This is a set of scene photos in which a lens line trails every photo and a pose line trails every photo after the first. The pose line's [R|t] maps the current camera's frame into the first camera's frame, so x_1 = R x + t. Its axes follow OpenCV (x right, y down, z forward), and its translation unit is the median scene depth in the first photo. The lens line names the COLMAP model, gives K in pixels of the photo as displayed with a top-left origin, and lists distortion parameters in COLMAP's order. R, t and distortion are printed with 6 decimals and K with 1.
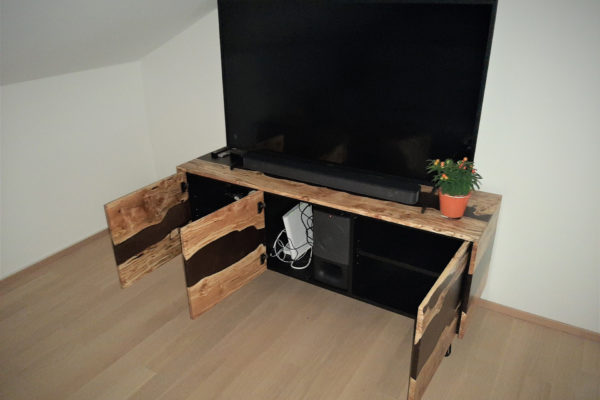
lens RADIAL K [[587.4, 0, 300.0], [0, 587.4, 200.0], [0, 0, 1]] dist [0.113451, -0.389170]
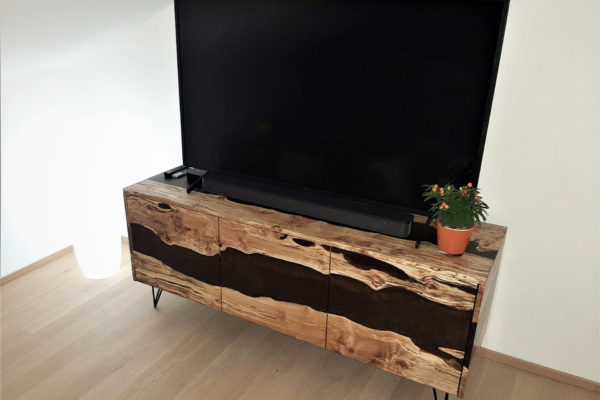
lens RADIAL K [[587.4, 0, 300.0], [0, 587.4, 200.0], [0, 0, 1]] dist [0.113451, -0.389170]
pose [[0.997802, 0.011410, 0.065274, -0.013245], [-0.009049, 0.999298, -0.036358, -0.013794], [-0.065643, 0.035687, 0.997205, 0.167813]]
